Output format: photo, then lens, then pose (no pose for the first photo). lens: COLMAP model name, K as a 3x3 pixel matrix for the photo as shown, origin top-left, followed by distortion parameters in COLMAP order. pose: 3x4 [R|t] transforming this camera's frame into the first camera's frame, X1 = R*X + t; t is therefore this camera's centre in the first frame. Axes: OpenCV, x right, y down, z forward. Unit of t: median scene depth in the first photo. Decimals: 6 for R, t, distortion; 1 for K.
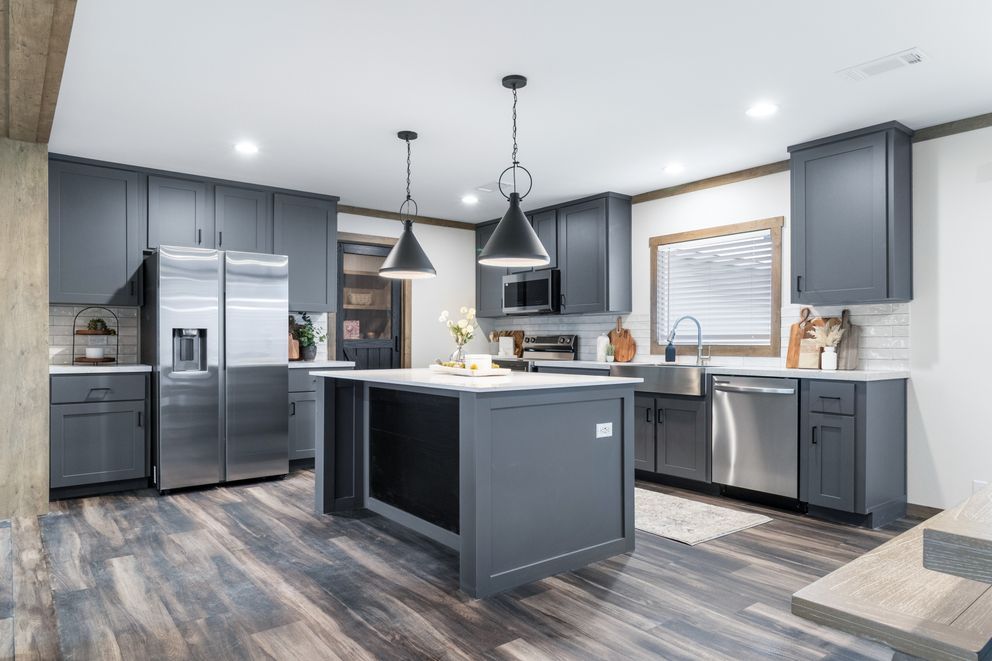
lens RADIAL K [[626.9, 0, 500.4], [0, 626.9, 338.6], [0, 0, 1]] dist [0.001313, -0.002360]
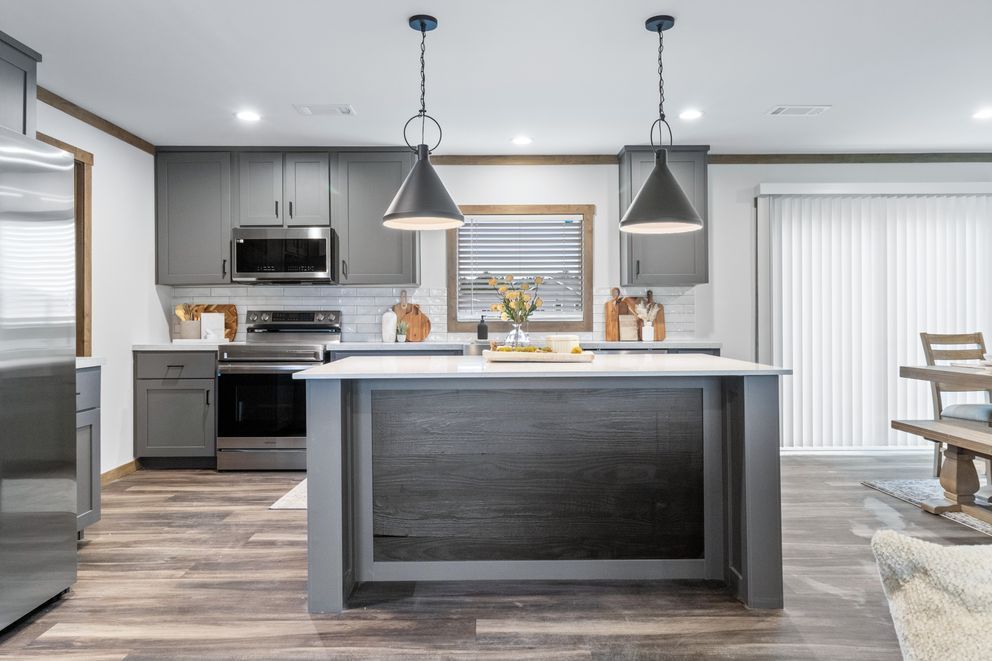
lens RADIAL K [[657.4, 0, 491.9], [0, 657.4, 327.3], [0, 0, 1]] dist [0.007619, 0.000091]
pose [[0.614859, -0.019199, 0.788403, -0.596622], [0.001956, 0.999738, 0.022819, -0.004954], [-0.788635, -0.012488, 0.614735, 0.437359]]
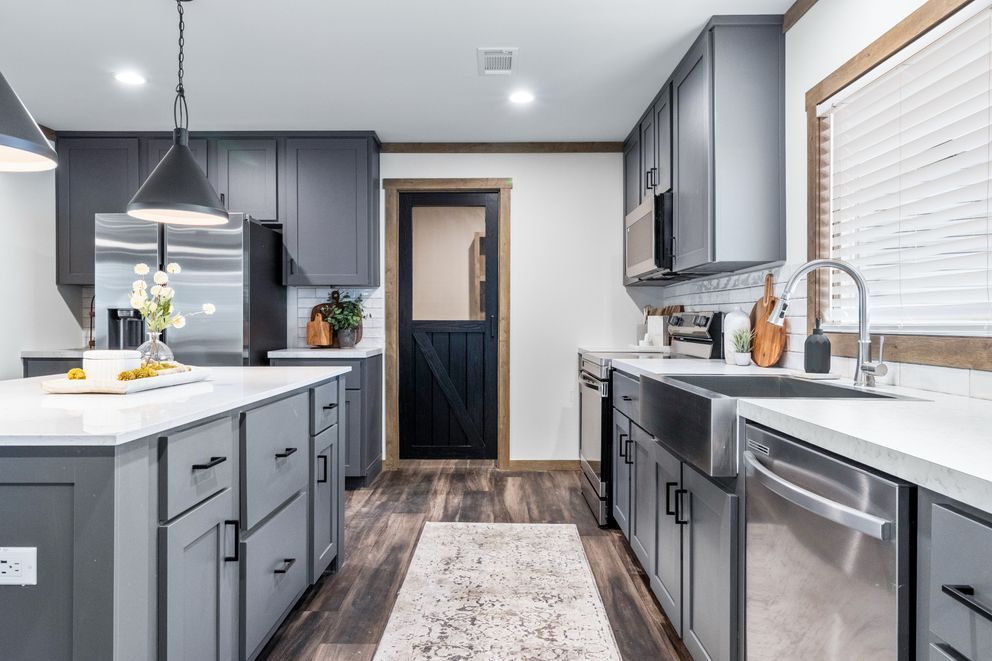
lens RADIAL K [[626.9, 0, 490.6], [0, 626.9, 331.1], [0, 0, 1]] dist [0.001313, -0.002360]
pose [[0.792207, 0.007134, -0.610211, 0.416523], [0.005671, 0.999802, 0.019051, 0.000312], [0.610227, -0.018553, 0.792010, 0.629123]]
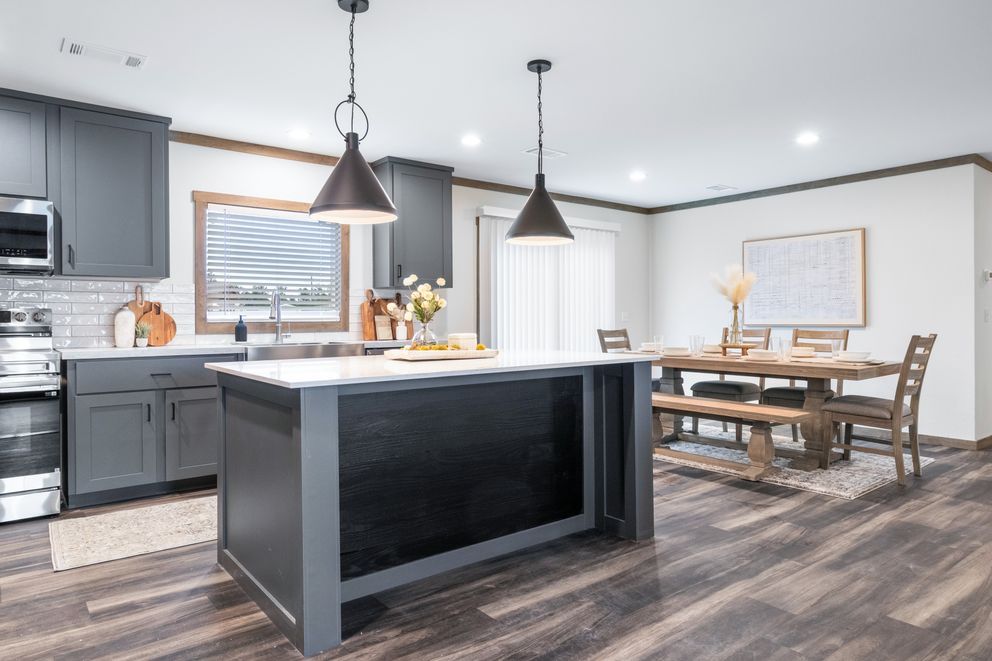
lens RADIAL K [[626.9, 0, 494.2], [0, 626.9, 328.7], [0, 0, 1]] dist [0.001313, -0.002360]
pose [[0.002066, -0.022183, 0.999752, -0.707397], [-0.003264, 0.999748, 0.022189, -0.001982], [-0.999993, -0.003309, 0.001993, 0.755204]]
